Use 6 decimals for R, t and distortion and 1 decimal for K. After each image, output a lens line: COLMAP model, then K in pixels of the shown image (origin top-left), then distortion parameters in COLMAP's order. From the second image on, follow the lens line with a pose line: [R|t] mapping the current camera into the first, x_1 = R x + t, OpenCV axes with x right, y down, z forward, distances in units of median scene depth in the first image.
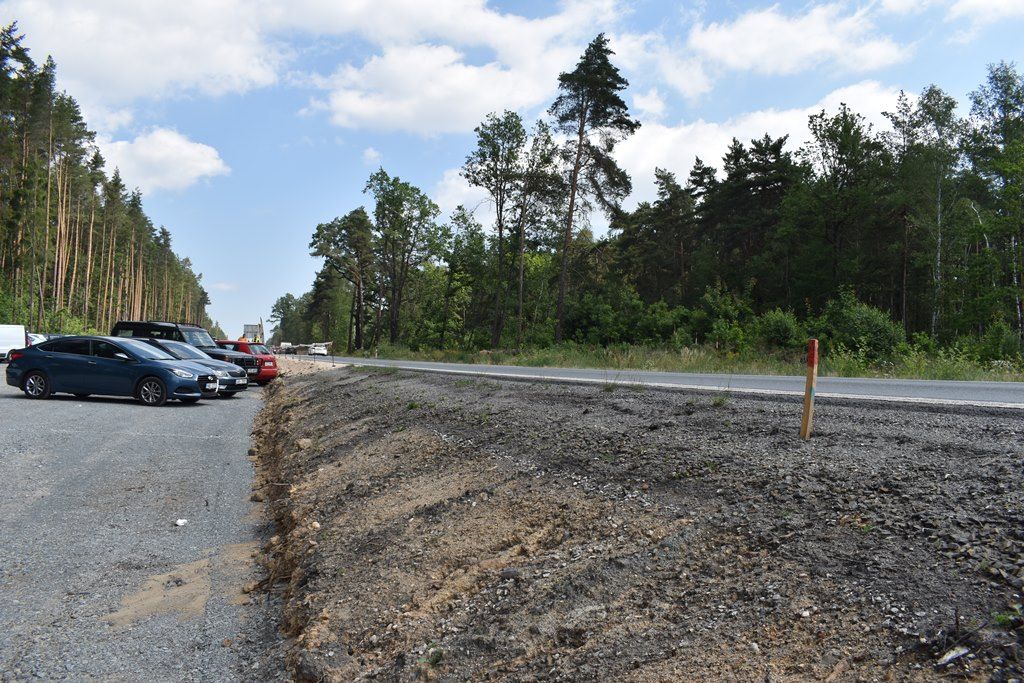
lens RADIAL K [[792.0, 0, 512.0], [0, 792.0, 341.5], [0, 0, 1]] dist [-0.093511, 0.008438]
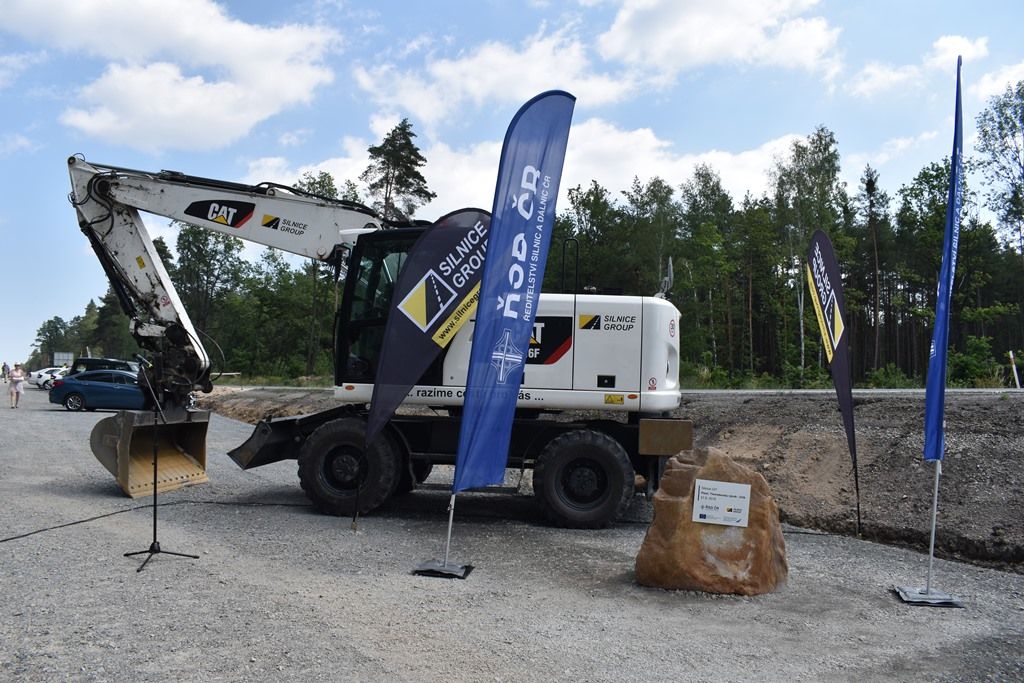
lens RADIAL K [[792.0, 0, 512.0], [0, 792.0, 341.5], [0, 0, 1]] dist [-0.093511, 0.008438]
pose [[0.961822, 0.004971, 0.273629, -0.041219], [0.003496, 0.999530, -0.030447, -0.003274], [-0.273652, 0.030241, 0.961353, -0.153015]]
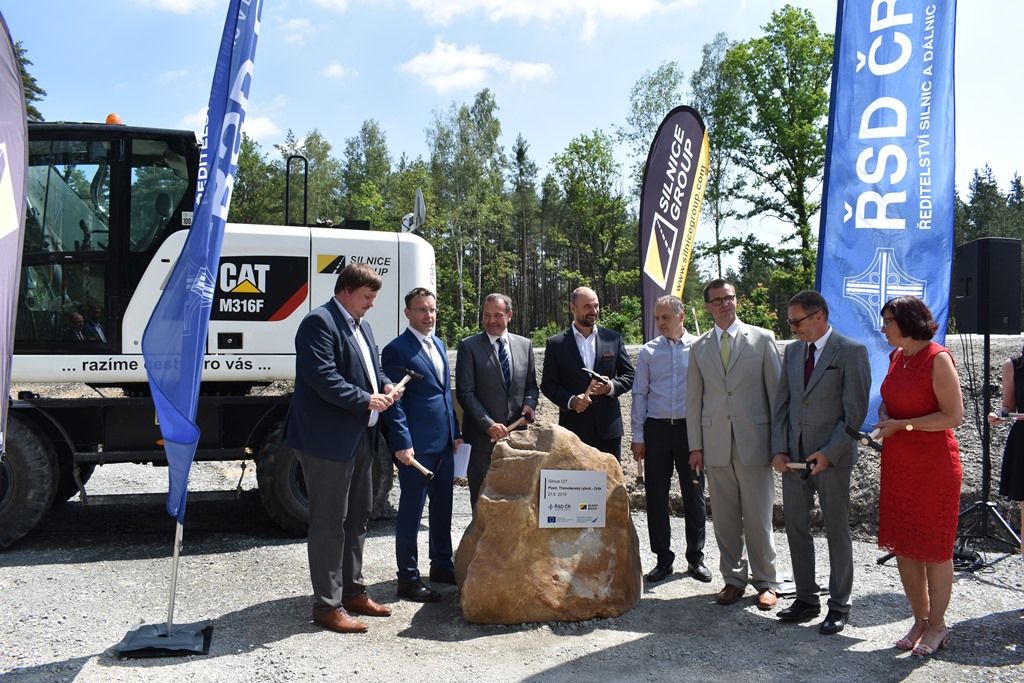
lens RADIAL K [[792.0, 0, 512.0], [0, 792.0, 341.5], [0, 0, 1]] dist [-0.093511, 0.008438]
pose [[0.752292, -0.029053, 0.658189, -0.041166], [0.020824, 0.999577, 0.020321, -0.002466], [-0.658501, -0.001581, 0.752578, -0.125593]]
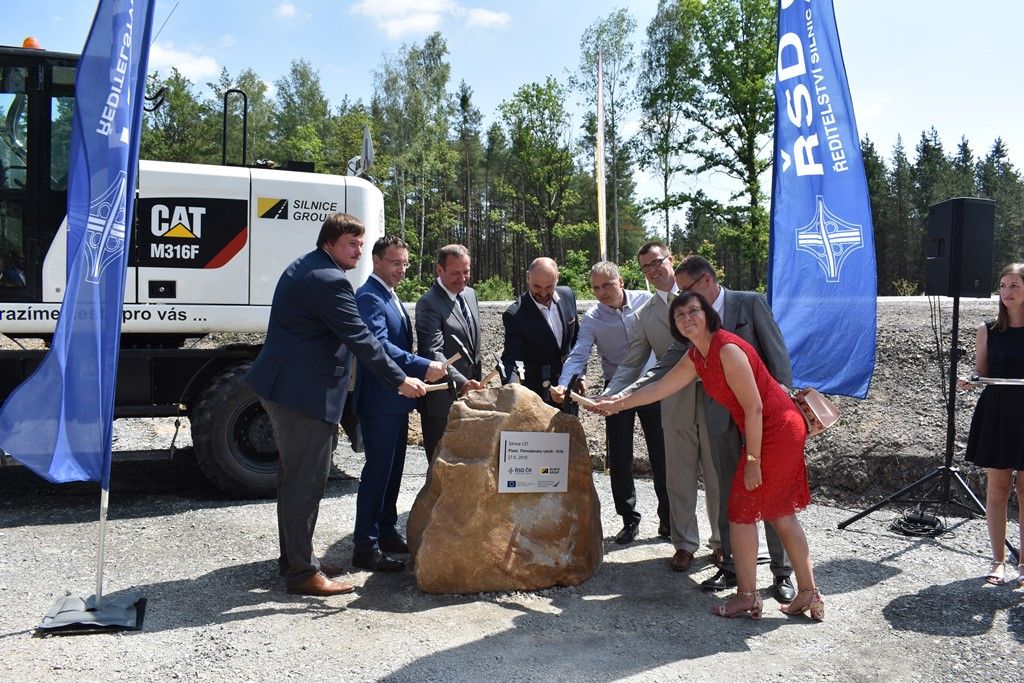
lens RADIAL K [[806.9, 0, 512.0], [0, 806.9, 341.5], [0, 0, 1]] dist [-0.093934, 0.011317]
pose [[0.703291, -0.057530, 0.708570, -0.040323], [0.002037, 0.996879, 0.078916, -0.002435], [-0.710899, -0.054057, 0.701214, -0.122820]]
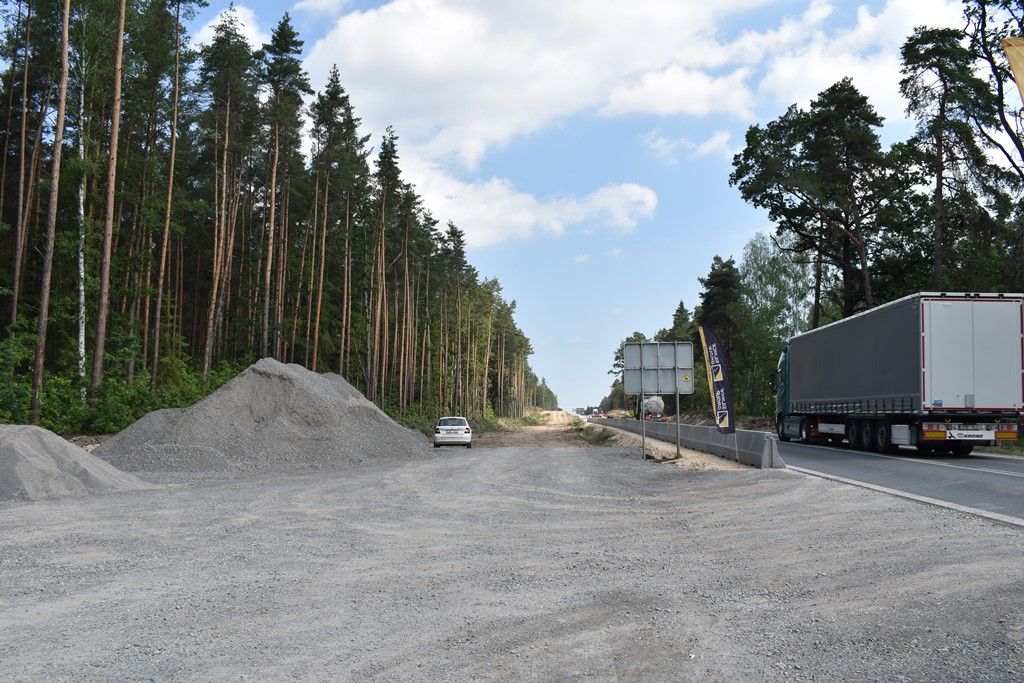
lens RADIAL K [[932.7, 0, 512.0], [0, 932.7, 341.5], [0, 0, 1]] dist [-0.080502, -0.003395]
pose [[0.921933, -0.058047, -0.382976, -0.275947], [0.035115, 0.997161, -0.066608, -0.001681], [0.385755, 0.047960, 0.921354, 0.745041]]
